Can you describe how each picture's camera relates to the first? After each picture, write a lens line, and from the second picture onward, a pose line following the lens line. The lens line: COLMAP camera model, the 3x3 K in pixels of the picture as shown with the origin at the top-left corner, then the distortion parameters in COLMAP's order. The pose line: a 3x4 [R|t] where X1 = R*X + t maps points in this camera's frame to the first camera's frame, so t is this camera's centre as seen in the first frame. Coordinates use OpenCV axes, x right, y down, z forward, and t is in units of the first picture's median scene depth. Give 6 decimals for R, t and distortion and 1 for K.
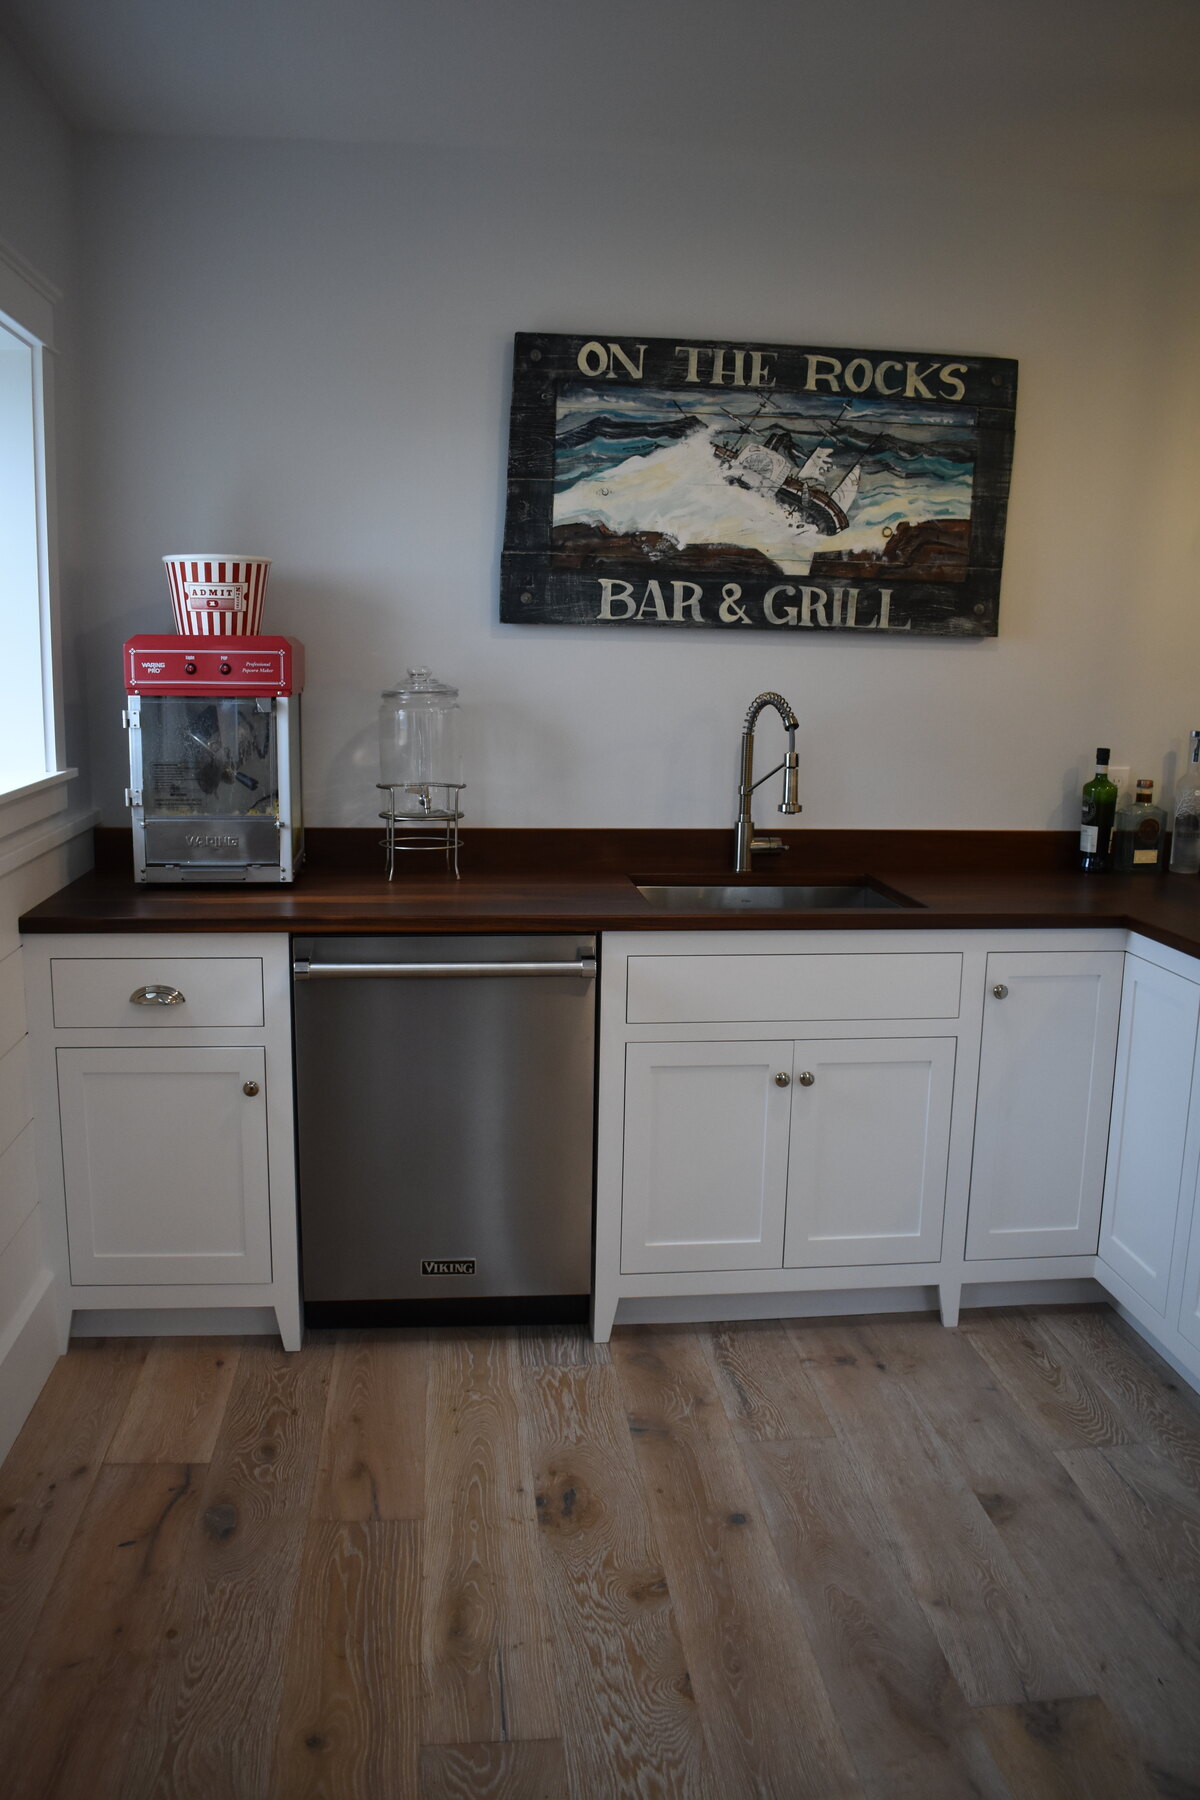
lens RADIAL K [[1419.3, 0, 600.0], [0, 1419.3, 900.0], [0, 0, 1]] dist [-0.087250, 0.005096]
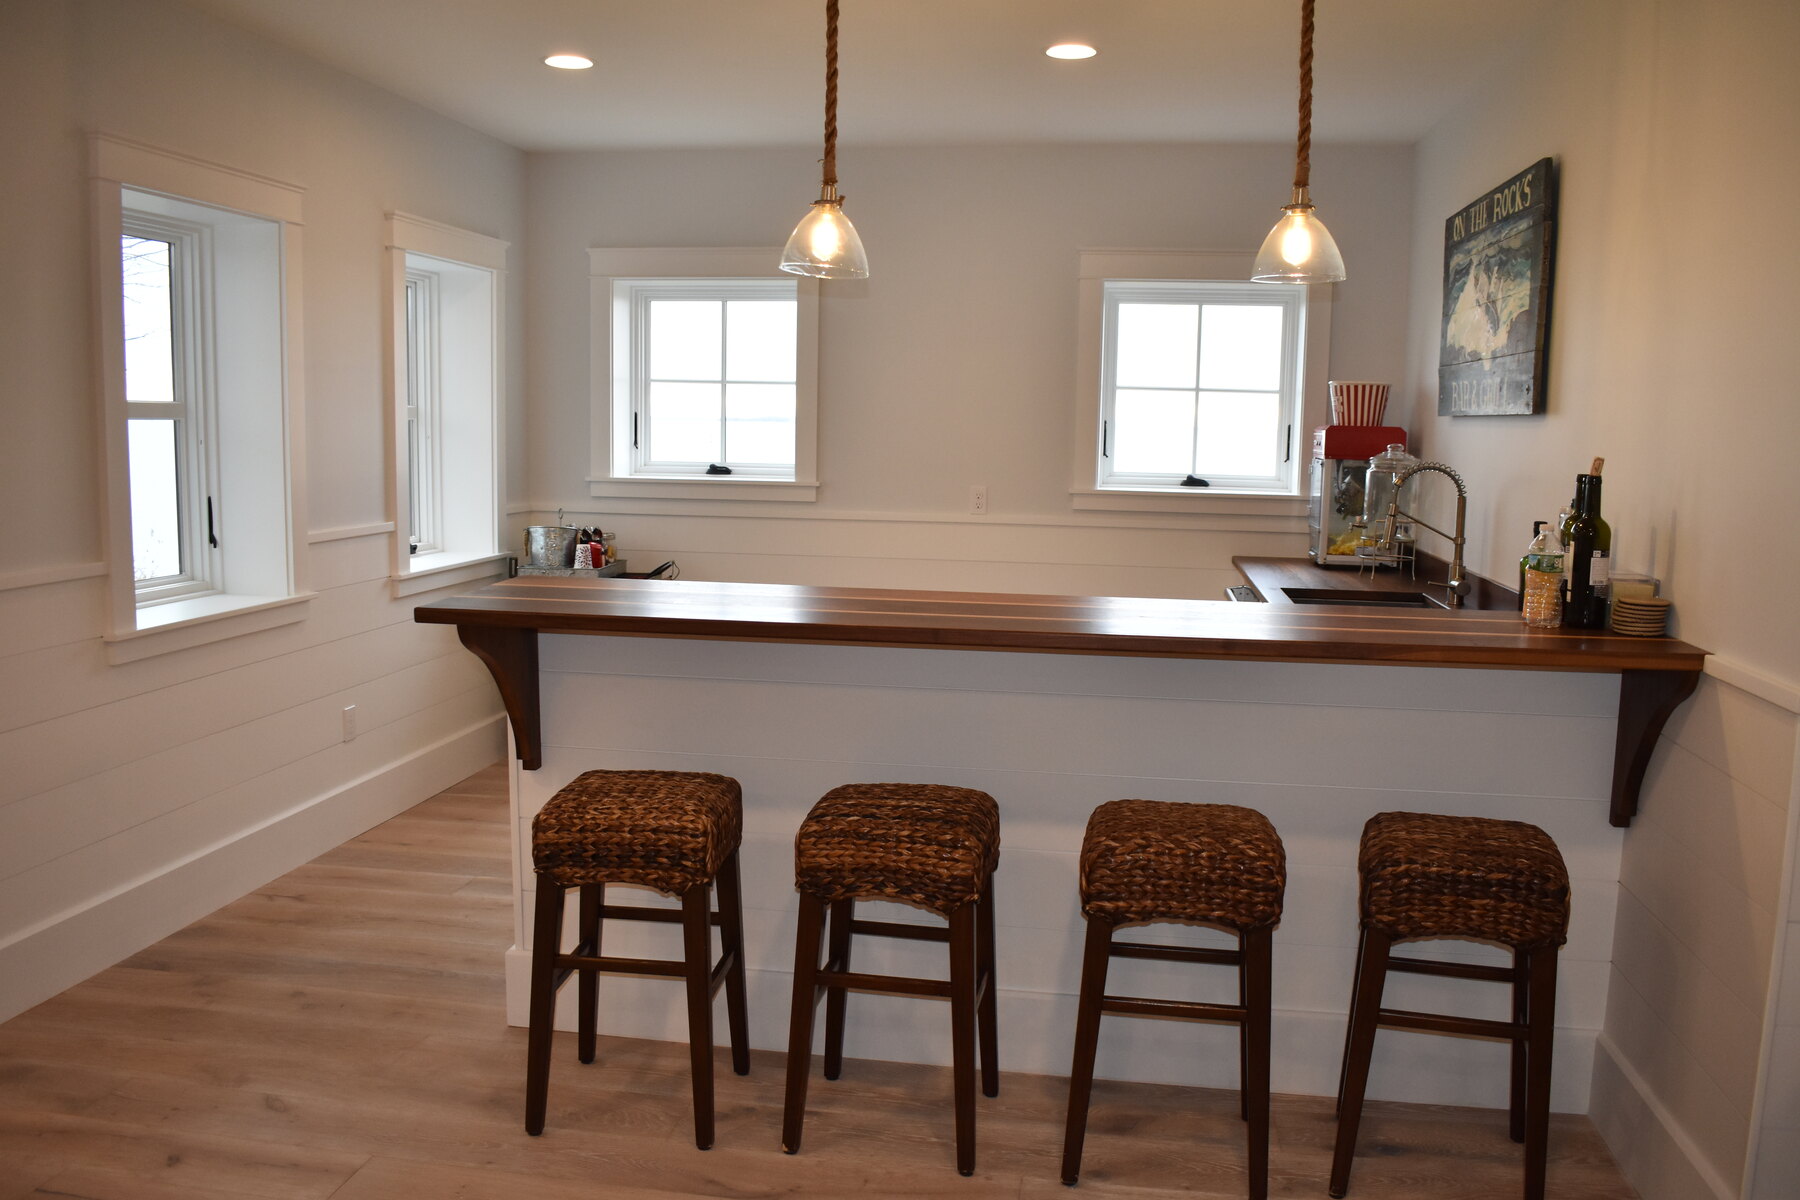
lens RADIAL K [[1419.3, 0, 898.5], [0, 1419.3, 609.1], [0, 0, 1]] dist [-0.087250, 0.005096]
pose [[-0.271005, 0.102026, -0.957156, 1.498454], [-0.190978, 0.968901, 0.157351, -0.121852], [0.943442, 0.225439, -0.243092, 0.867349]]
